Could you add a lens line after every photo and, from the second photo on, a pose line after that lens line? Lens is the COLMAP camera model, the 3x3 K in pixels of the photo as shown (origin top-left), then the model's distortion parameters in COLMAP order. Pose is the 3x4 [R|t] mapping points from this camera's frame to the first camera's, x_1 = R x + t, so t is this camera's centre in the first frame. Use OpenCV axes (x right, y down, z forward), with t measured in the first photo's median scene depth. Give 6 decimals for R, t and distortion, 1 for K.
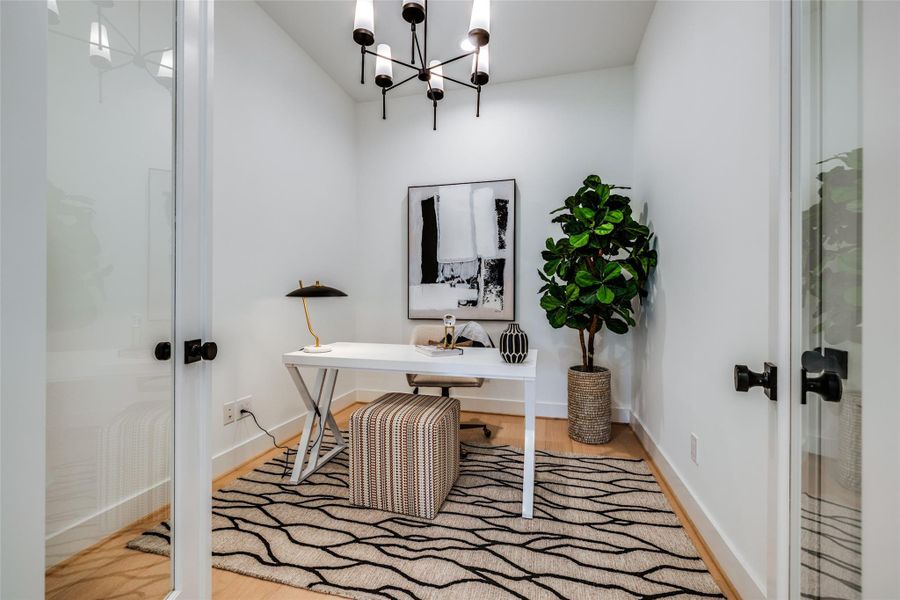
lens RADIAL K [[384.2, 0, 446.8], [0, 384.2, 295.3], [0, 0, 1]] dist [0.001845, 0.000279]
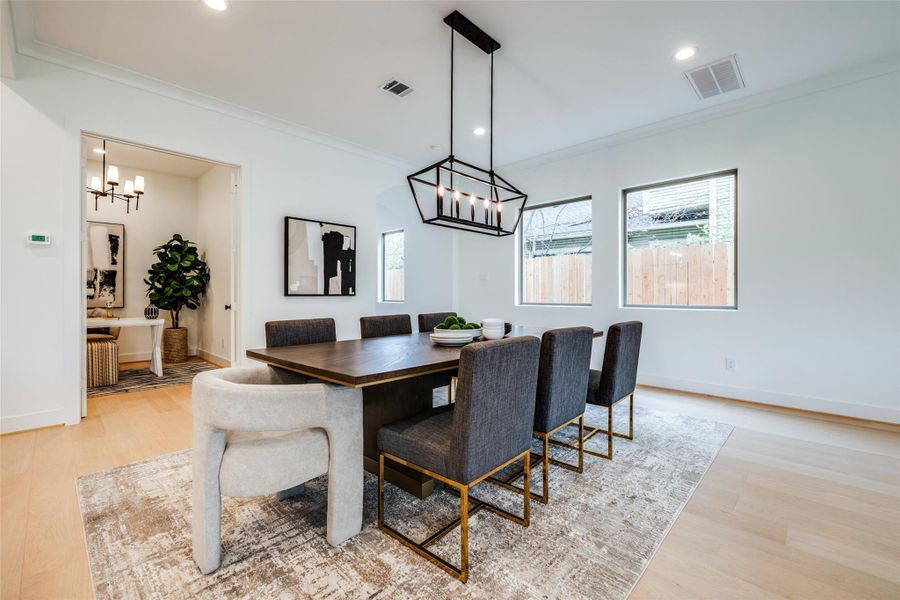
lens RADIAL K [[384.2, 0, 446.8], [0, 384.2, 295.3], [0, 0, 1]] dist [0.001845, 0.000279]
pose [[0.493348, -0.005037, 0.869817, -0.694826], [-0.001716, 0.999976, 0.006764, -0.001567], [-0.869830, -0.004830, 0.493327, -1.259773]]
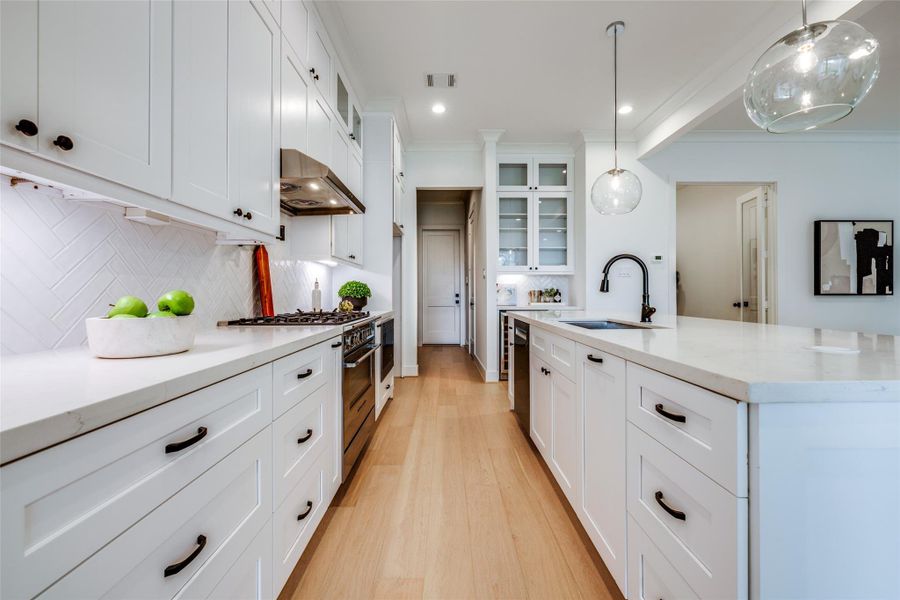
lens RADIAL K [[379.1, 0, 450.2], [0, 379.1, 291.5], [0, 0, 1]] dist [0.001519, 0.000354]
pose [[0.964507, -0.002701, 0.264044, -1.571838], [0.003745, 0.999987, -0.003451, -0.003729], [-0.264031, 0.004317, 0.964505, -1.089512]]
